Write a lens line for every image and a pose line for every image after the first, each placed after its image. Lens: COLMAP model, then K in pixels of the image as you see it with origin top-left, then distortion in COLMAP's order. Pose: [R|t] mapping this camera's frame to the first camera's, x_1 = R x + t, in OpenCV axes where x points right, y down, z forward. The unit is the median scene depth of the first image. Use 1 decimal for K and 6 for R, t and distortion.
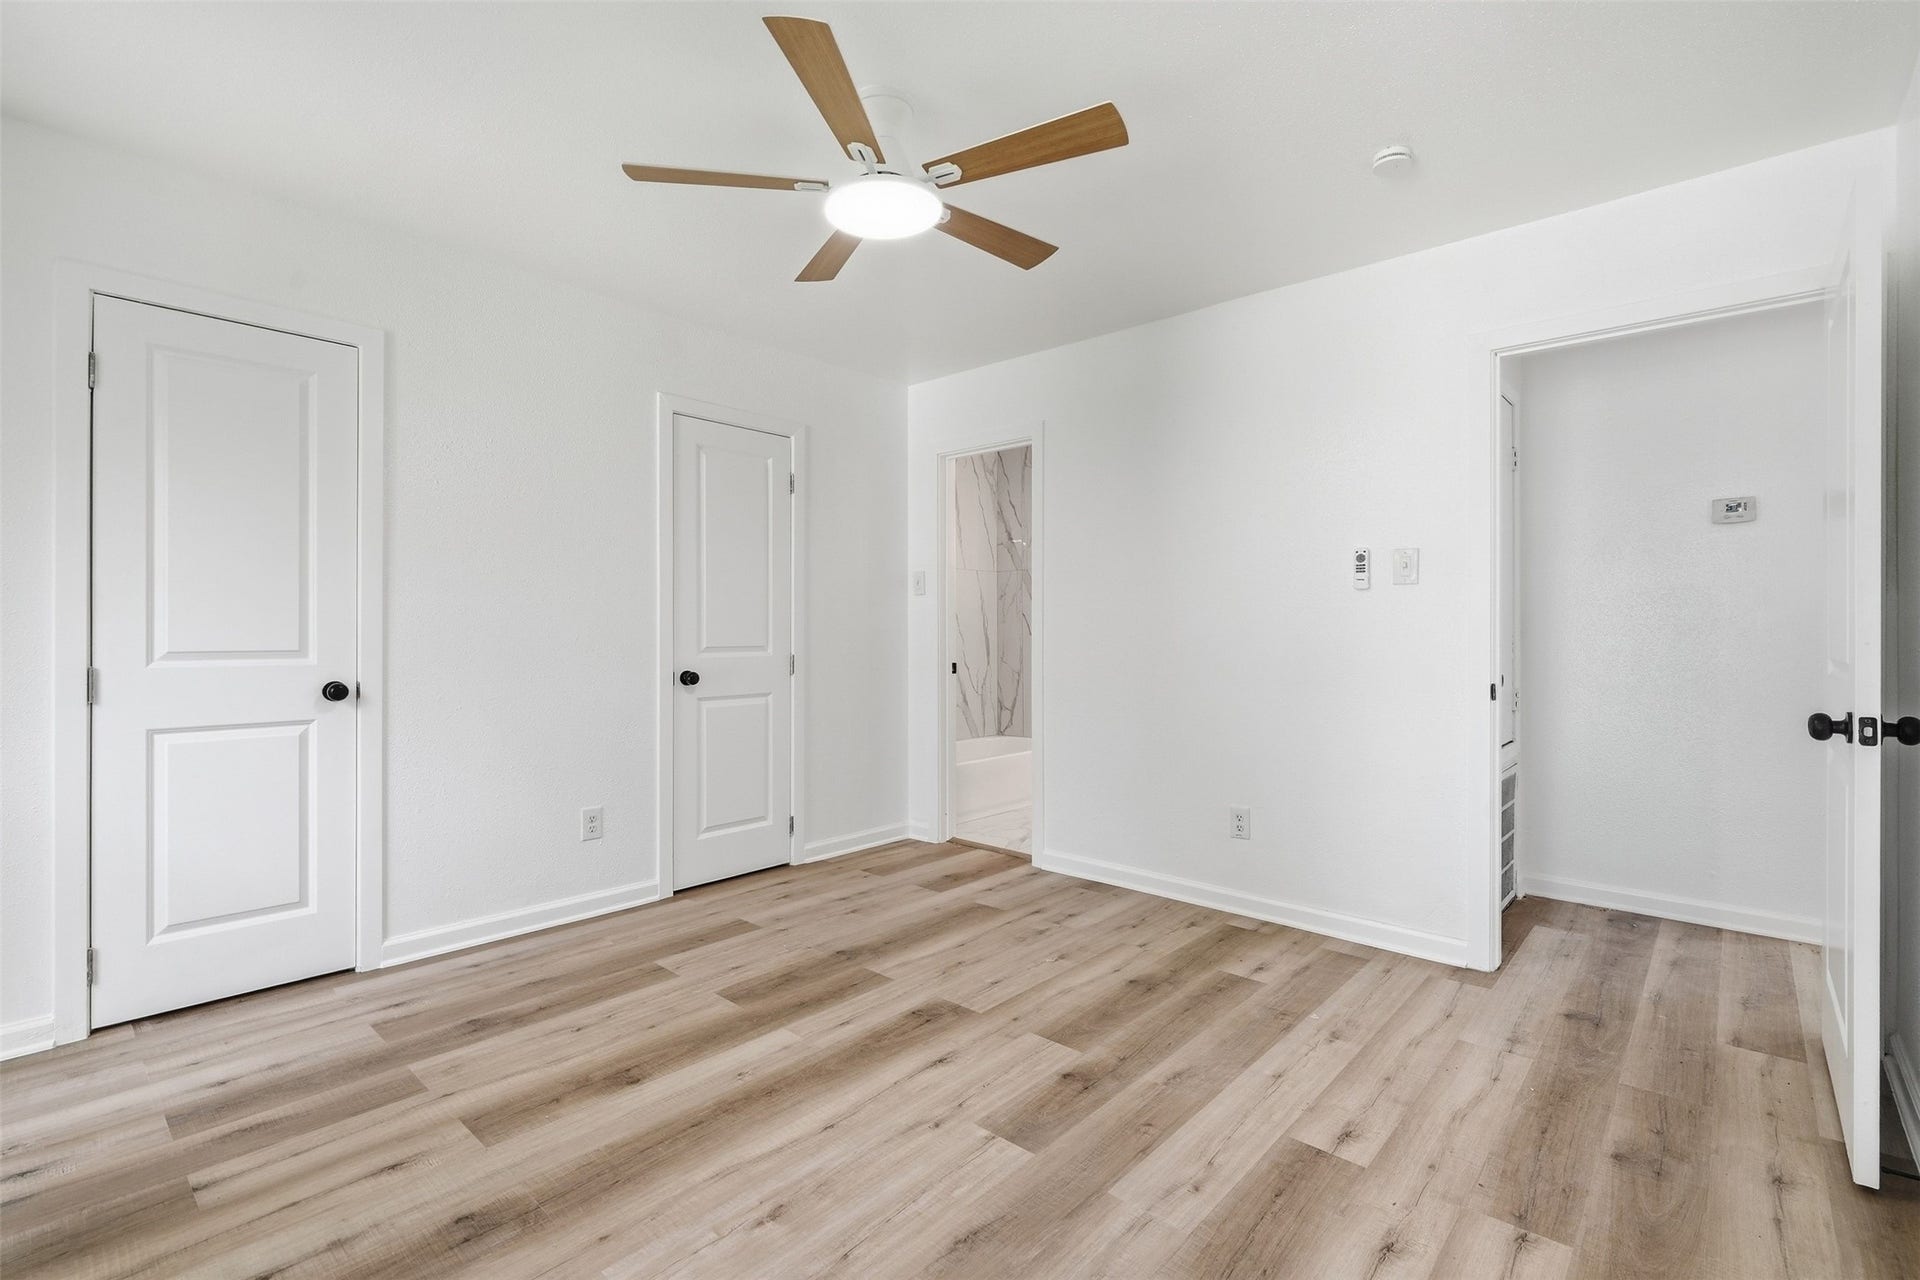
lens RADIAL K [[865.6, 0, 959.3], [0, 865.6, 639.9], [0, 0, 1]] dist [0.001186, 0.001016]
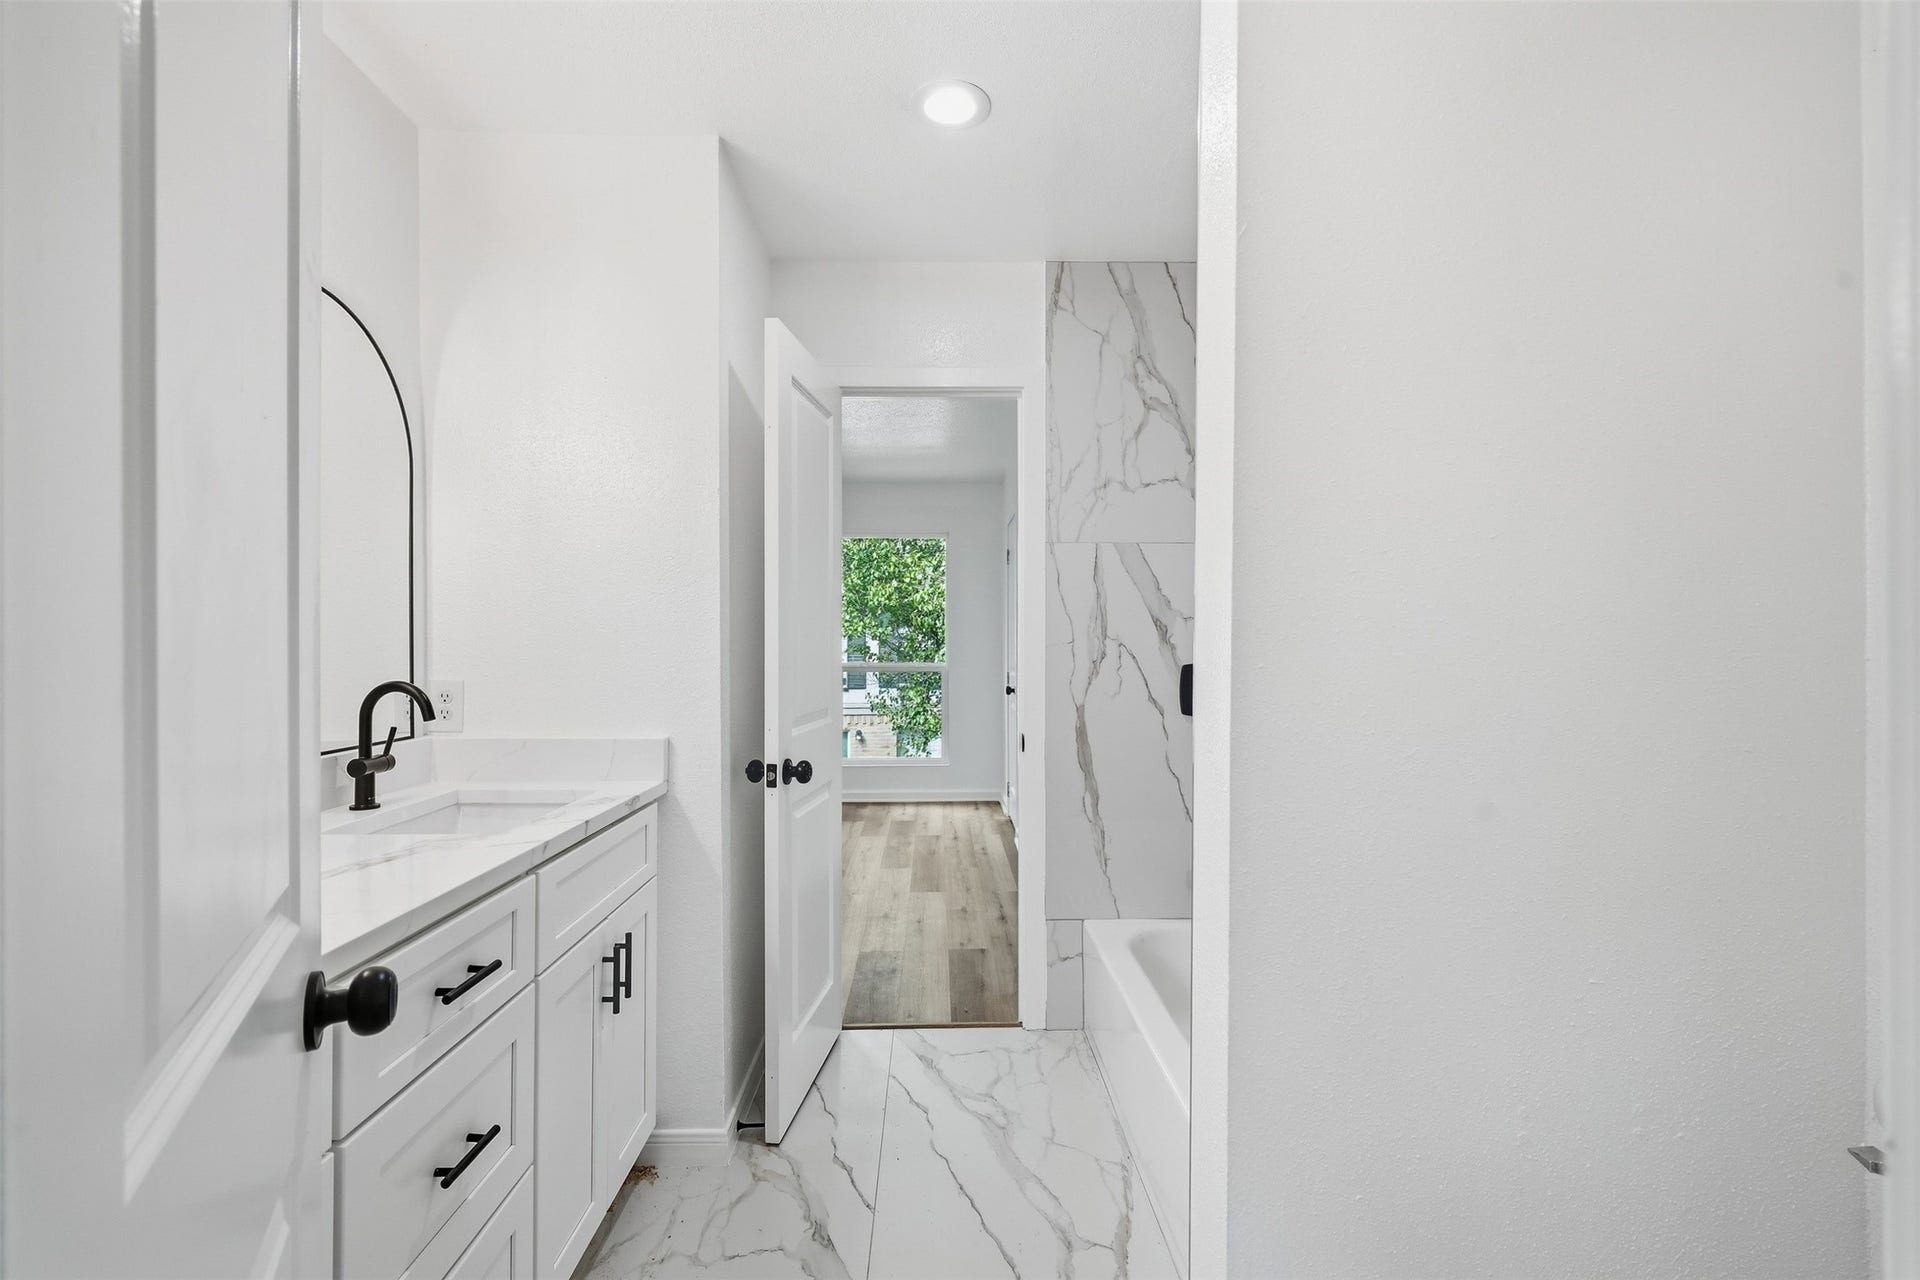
lens RADIAL K [[865.6, 0, 953.3], [0, 865.6, 634.9], [0, 0, 1]] dist [0.001186, 0.001016]
pose [[-0.730785, -0.000677, -0.682607, 0.693239], [-0.003113, 0.999992, 0.002342, -0.068168], [0.682600, 0.003837, -0.730782, 2.226158]]
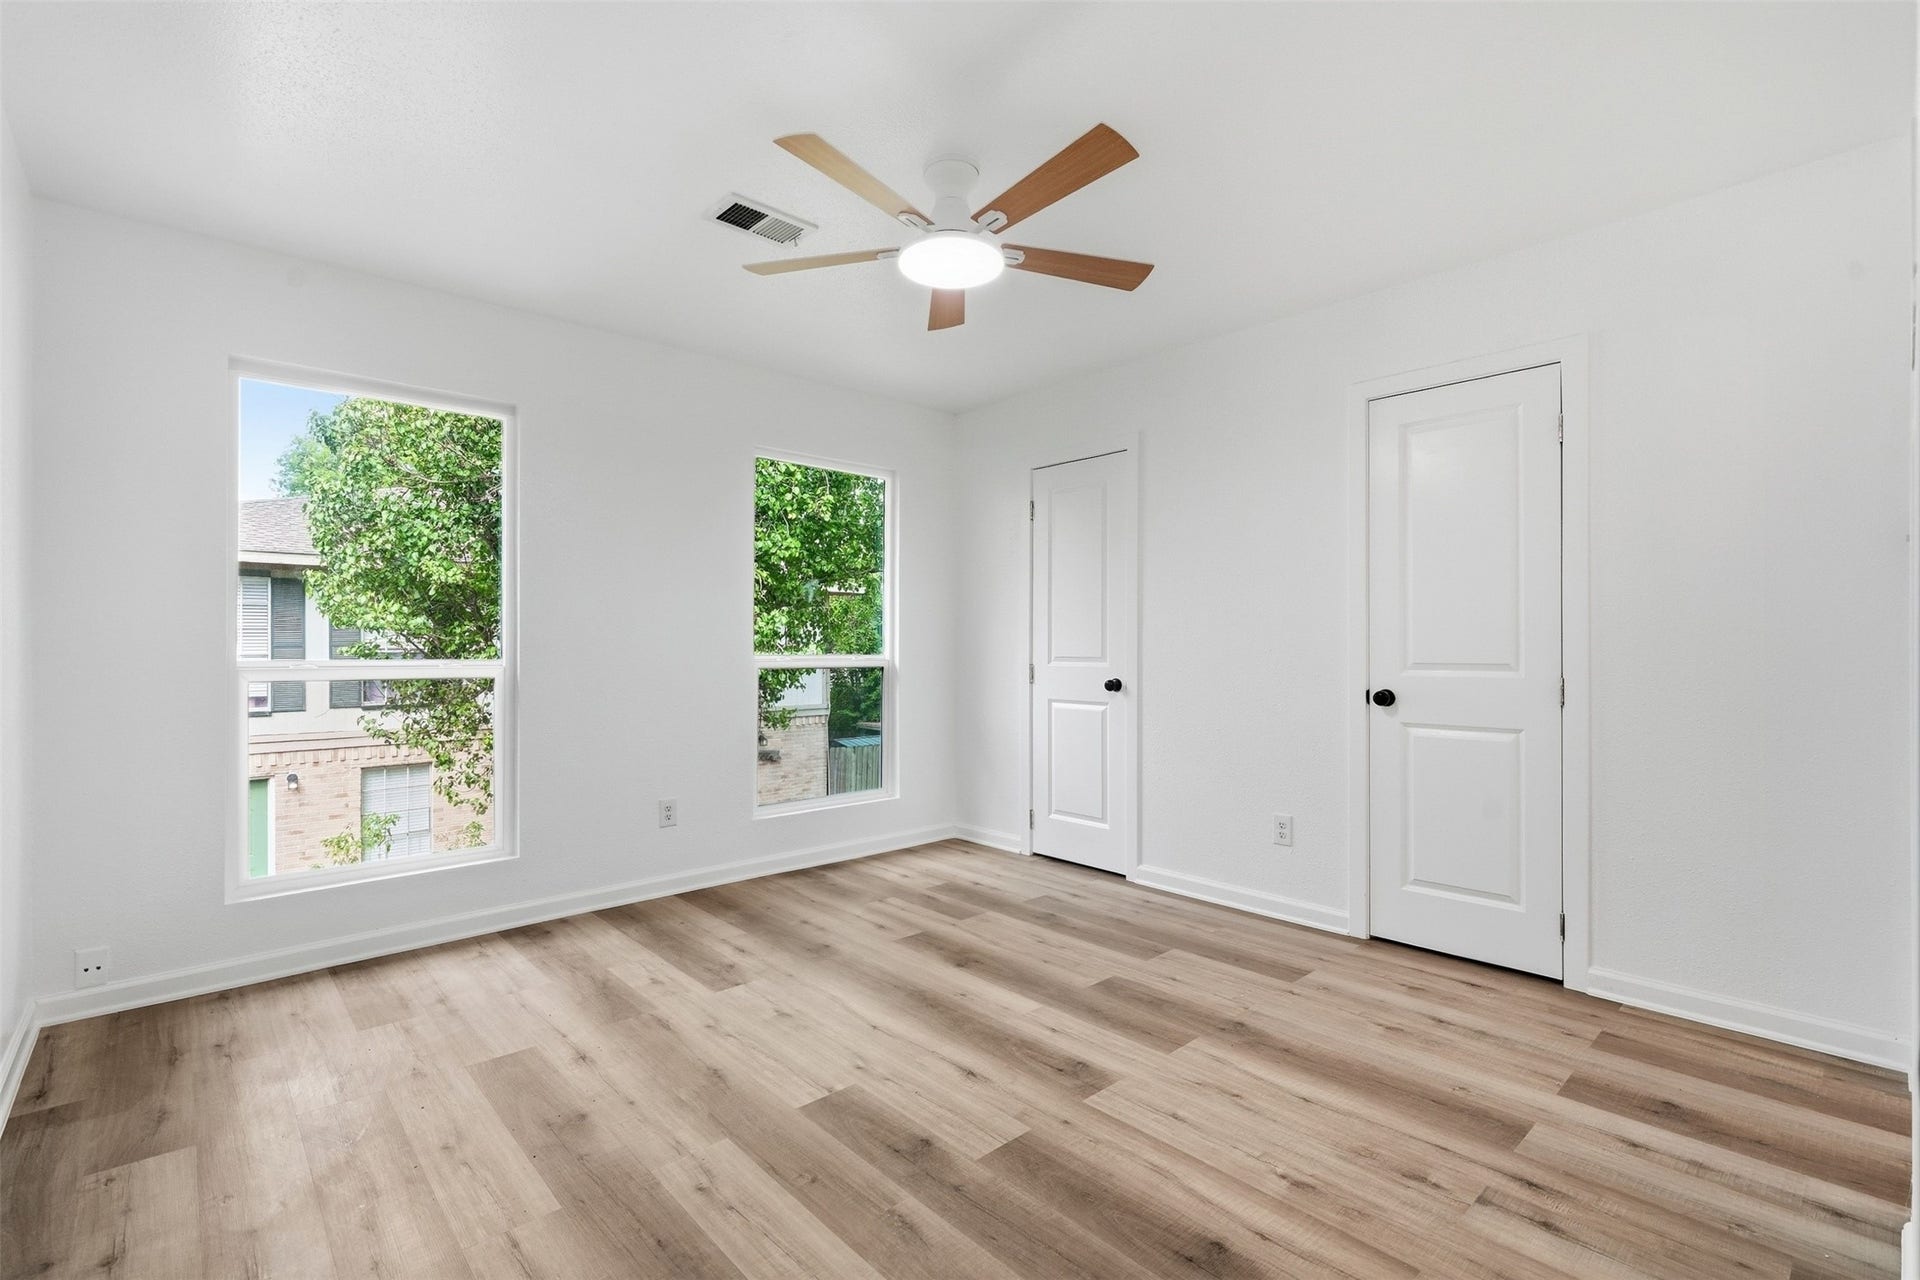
lens RADIAL K [[865.6, 0, 963.7], [0, 865.6, 636.0], [0, 0, 1]] dist [0.001186, 0.001016]
pose [[-0.095449, -0.011775, -0.995365, 0.757205], [-0.007884, 0.999908, -0.011073, -0.006409], [0.995403, 0.006790, -0.095533, 0.835702]]
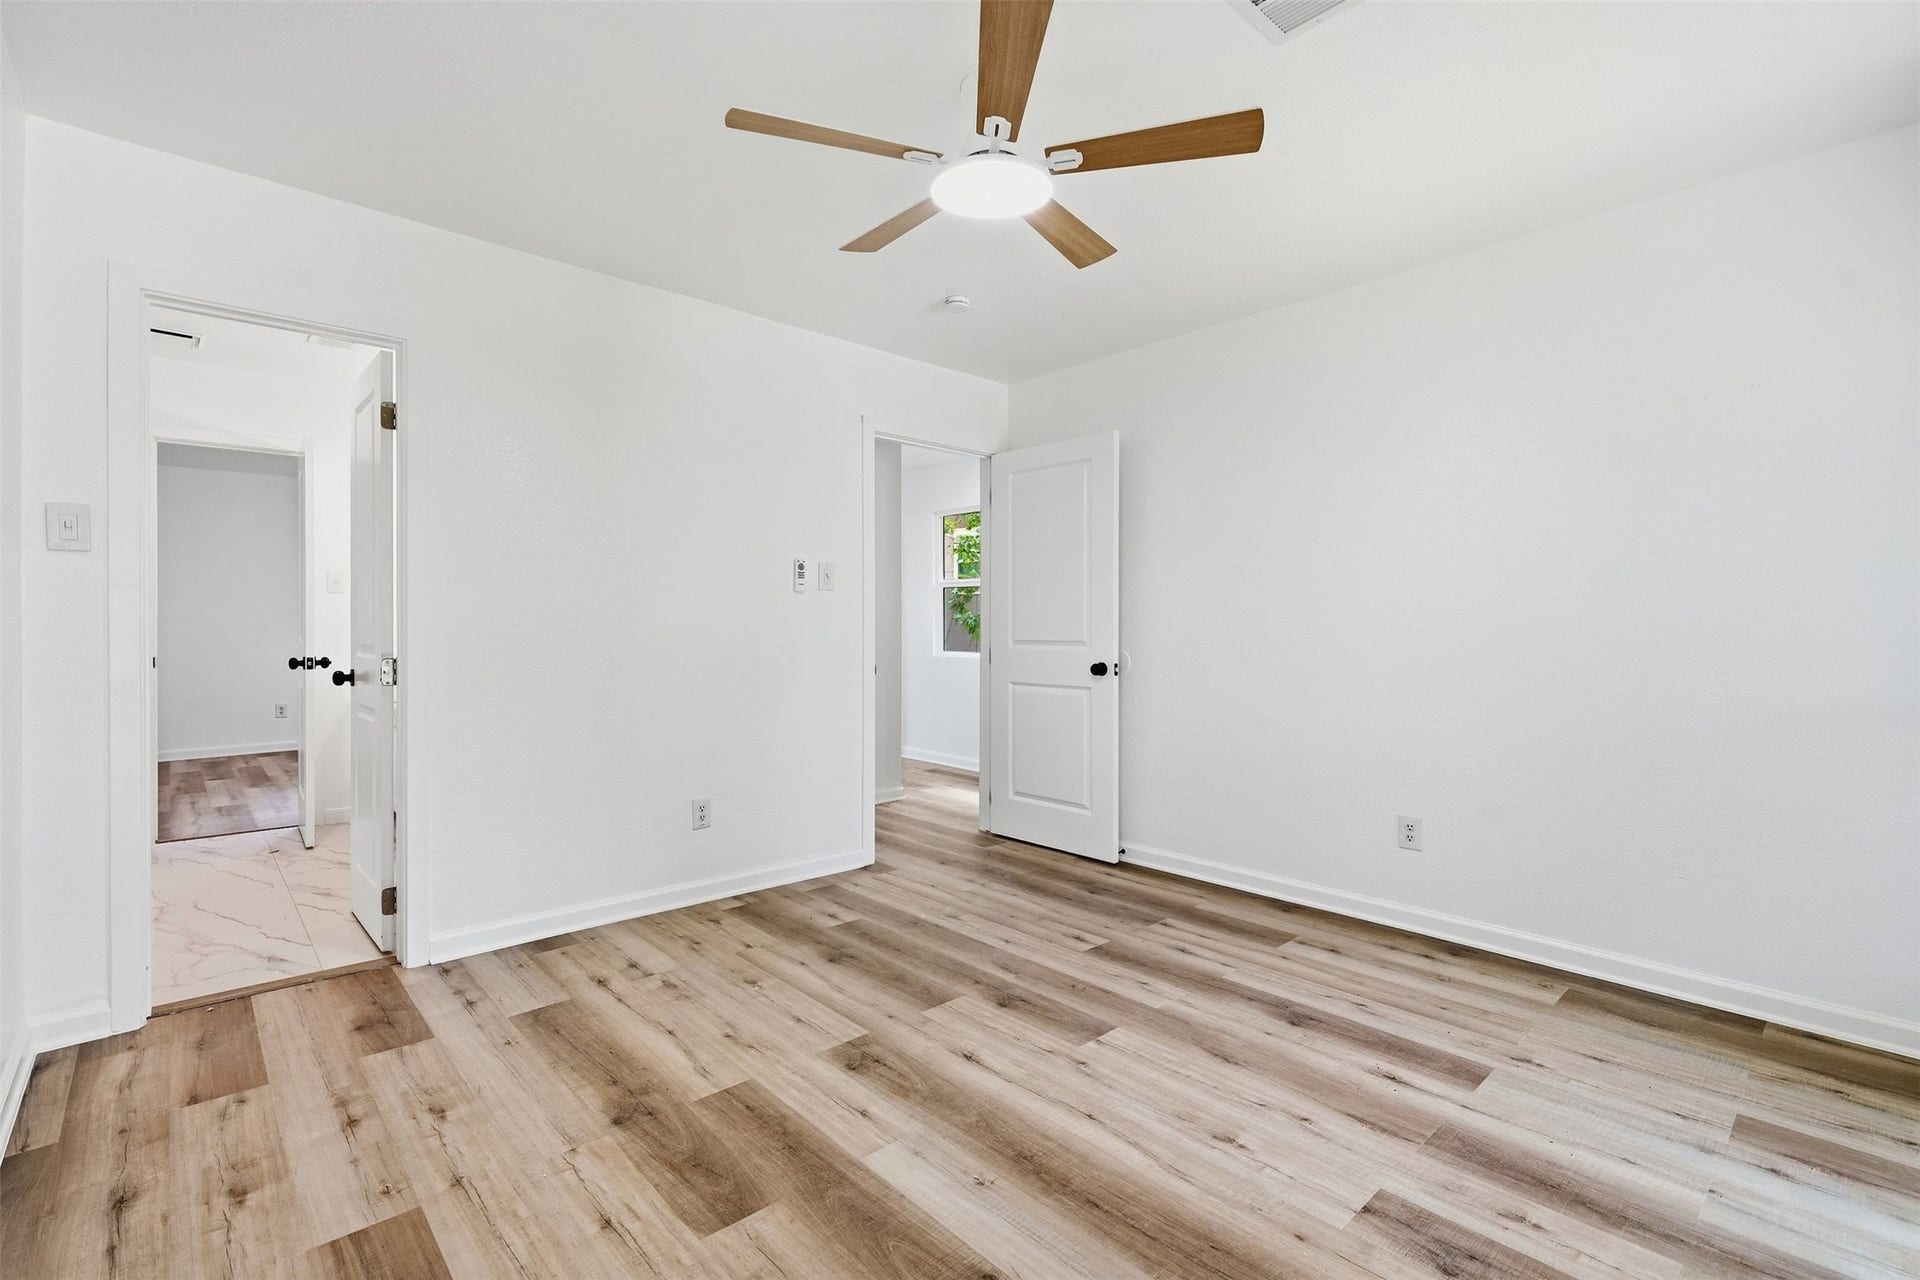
lens RADIAL K [[865.6, 0, 959.7], [0, 865.6, 632.8], [0, 0, 1]] dist [0.001186, 0.001016]
pose [[0.098345, -0.009609, 0.995106, -0.780598], [0.008747, 0.999923, 0.008791, -0.009642], [-0.995114, 0.007839, 0.098422, 0.699858]]
